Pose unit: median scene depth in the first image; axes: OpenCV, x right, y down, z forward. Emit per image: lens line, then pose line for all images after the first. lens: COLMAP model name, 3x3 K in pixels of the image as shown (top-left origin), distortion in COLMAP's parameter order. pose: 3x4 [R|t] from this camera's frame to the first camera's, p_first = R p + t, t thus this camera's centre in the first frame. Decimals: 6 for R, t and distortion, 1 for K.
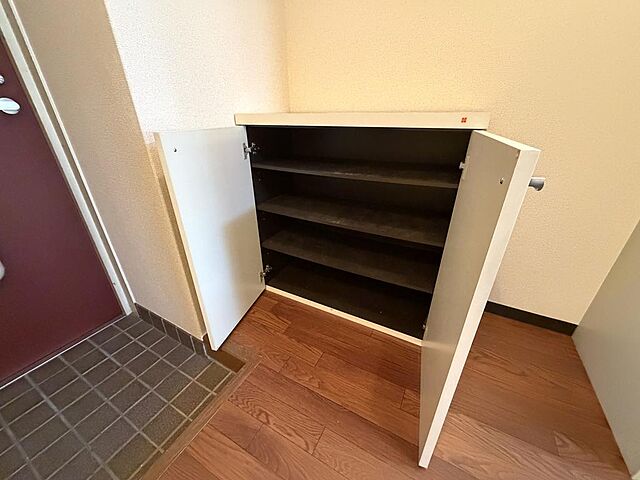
lens RADIAL K [[256.8, 0, 318.9], [0, 256.8, 239.7], [0, 0, 1]] dist [0.000866, -0.000330]
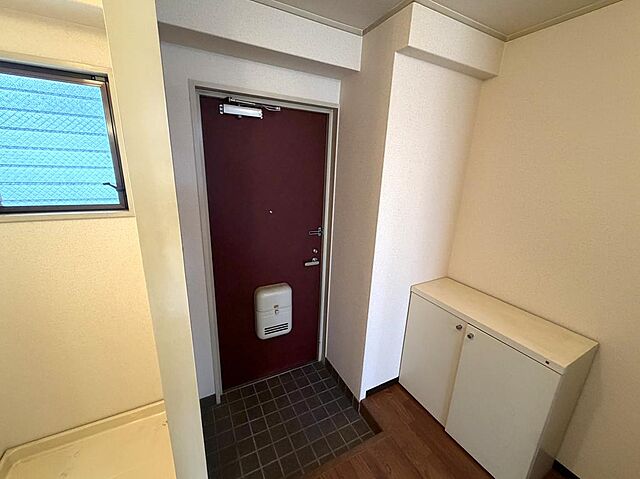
lens RADIAL K [[256.8, 0, 317.8], [0, 256.8, 239.1], [0, 0, 1]] dist [0.000866, -0.000330]
pose [[0.829849, 0.182445, -0.527318, 0.023574], [-0.280194, 0.953499, -0.111049, -0.388821], [0.482536, 0.239905, 0.842380, -0.868975]]
